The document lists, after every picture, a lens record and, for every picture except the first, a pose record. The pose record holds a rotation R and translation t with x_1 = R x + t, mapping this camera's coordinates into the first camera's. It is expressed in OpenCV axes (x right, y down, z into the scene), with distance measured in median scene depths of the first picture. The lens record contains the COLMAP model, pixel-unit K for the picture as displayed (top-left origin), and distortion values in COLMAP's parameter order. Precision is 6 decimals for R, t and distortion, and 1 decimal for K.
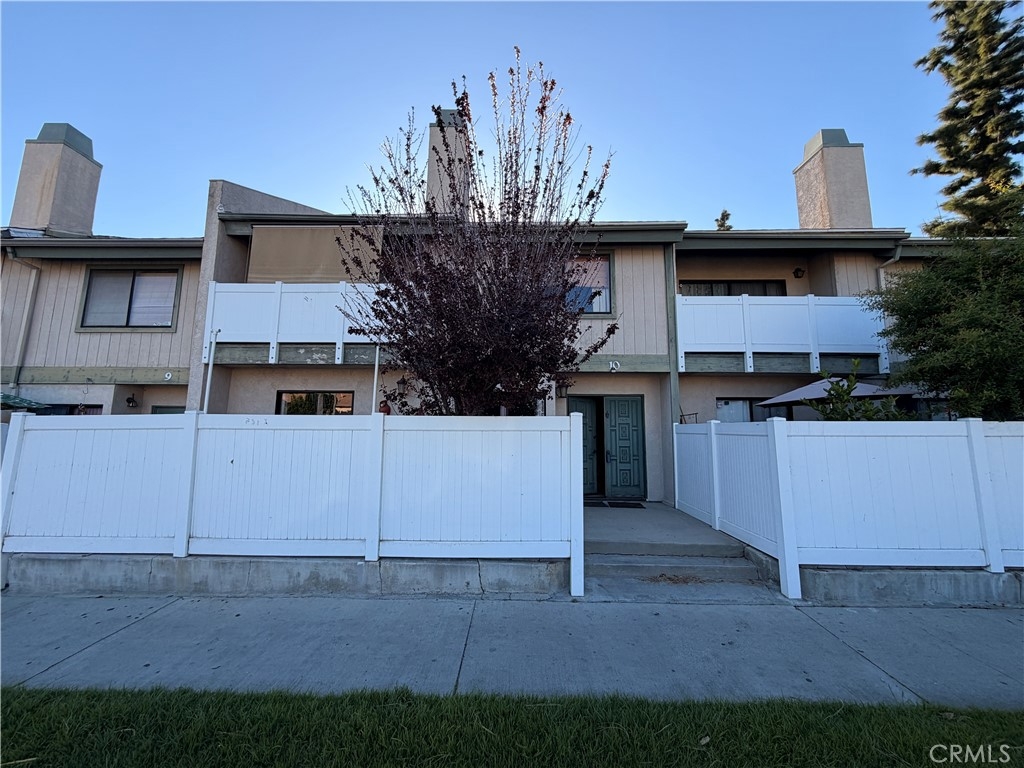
lens RADIAL K [[406.4, 0, 512.6], [0, 406.4, 379.2], [0, 0, 1]] dist [-0.000478, 0.000286]
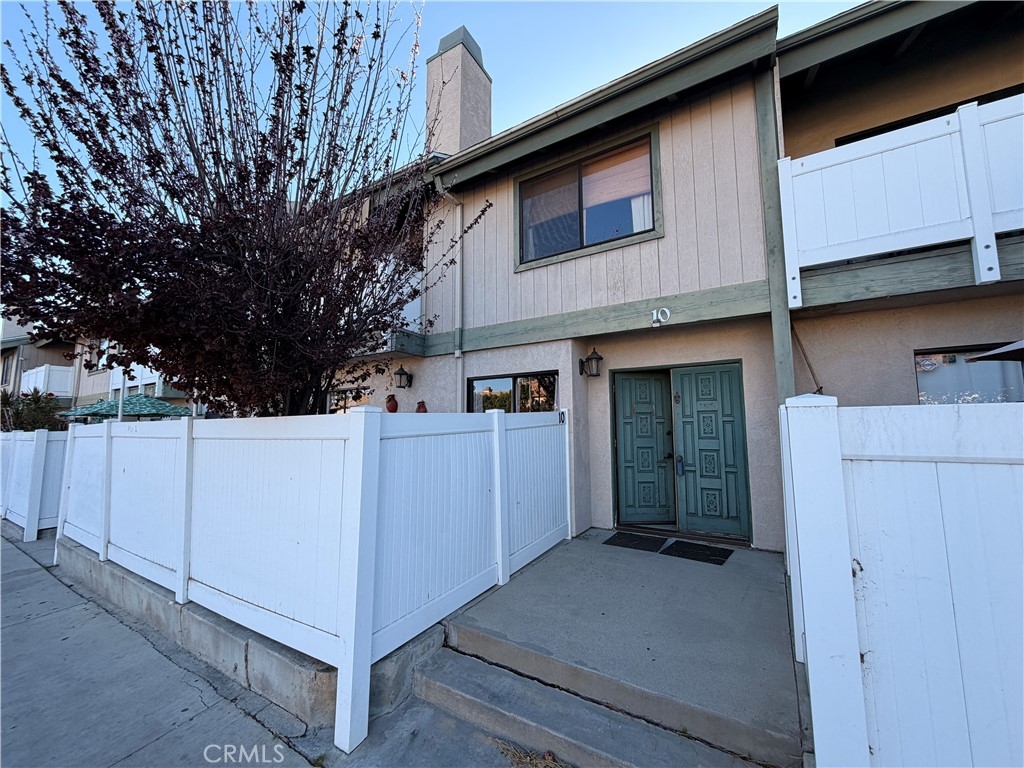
lens RADIAL K [[406.4, 0, 513.4], [0, 406.4, 380.3], [0, 0, 1]] dist [-0.000478, 0.000286]
pose [[0.856959, -0.071853, -0.510352, 0.363045], [0.089818, 0.995902, 0.010604, 0.035059], [0.507498, -0.054926, 0.859900, 0.373799]]
